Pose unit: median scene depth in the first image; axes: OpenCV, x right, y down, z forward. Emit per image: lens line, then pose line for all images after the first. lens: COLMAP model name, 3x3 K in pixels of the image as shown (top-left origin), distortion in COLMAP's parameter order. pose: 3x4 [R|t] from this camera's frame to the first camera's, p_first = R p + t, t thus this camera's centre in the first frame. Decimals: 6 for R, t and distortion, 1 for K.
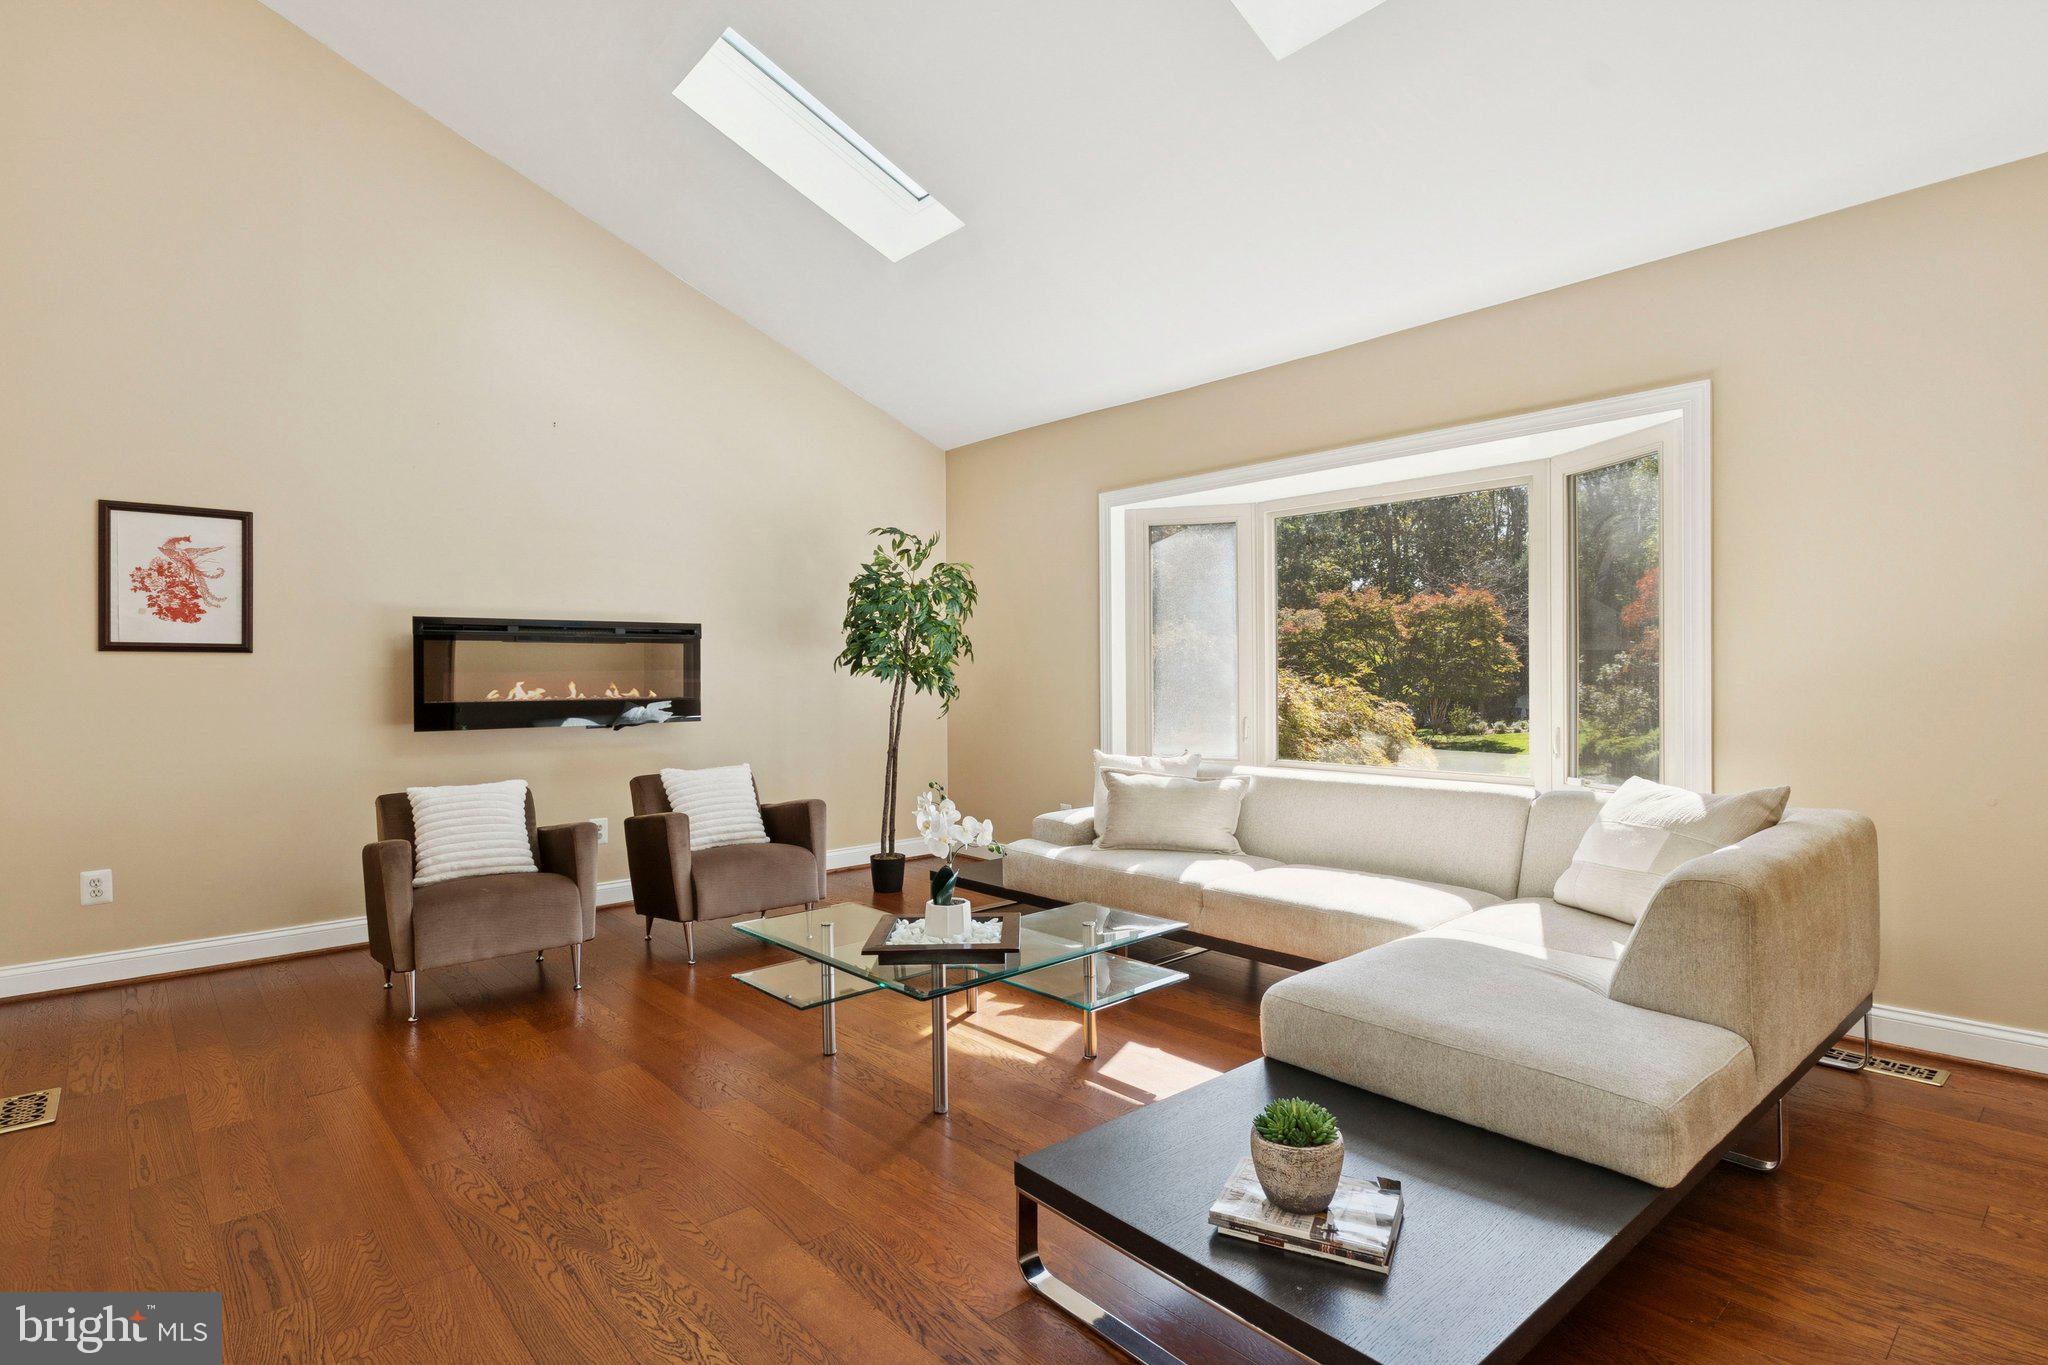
lens RADIAL K [[1035.6, 0, 1016.0], [0, 1035.6, 681.4], [0, 0, 1]] dist [-0.001972, 0.000154]
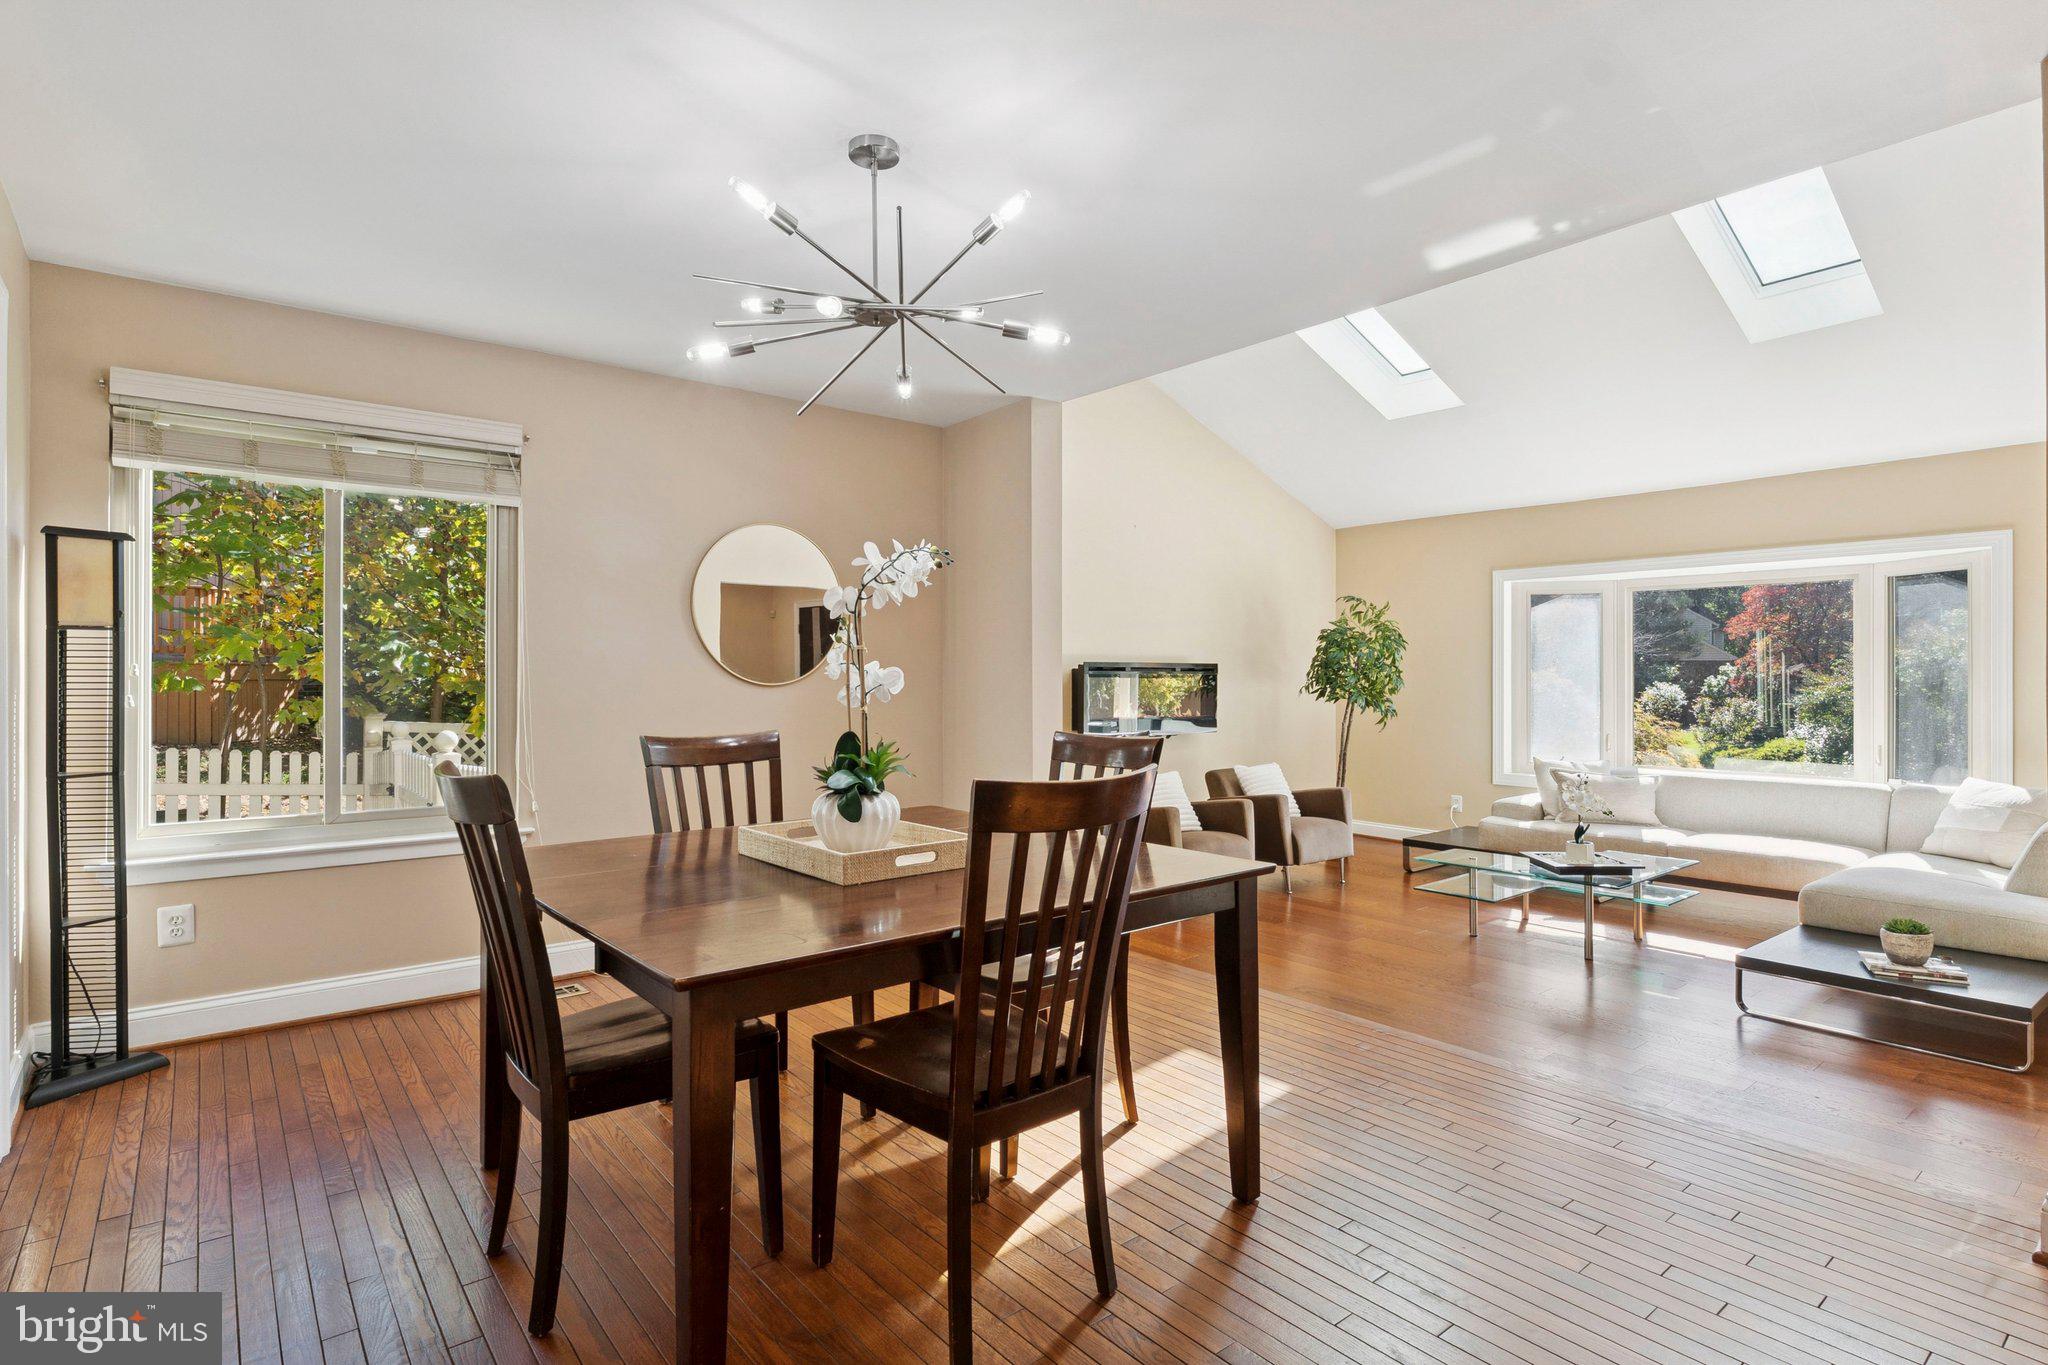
lens RADIAL K [[1035.6, 0, 1028.7], [0, 1035.6, 675.9], [0, 0, 1]] dist [-0.001972, 0.000154]
pose [[0.998814, 0.009526, -0.047744, -0.563039], [-0.009894, 0.999923, -0.007485, -0.029008], [0.047669, 0.007949, 0.998832, -0.487327]]
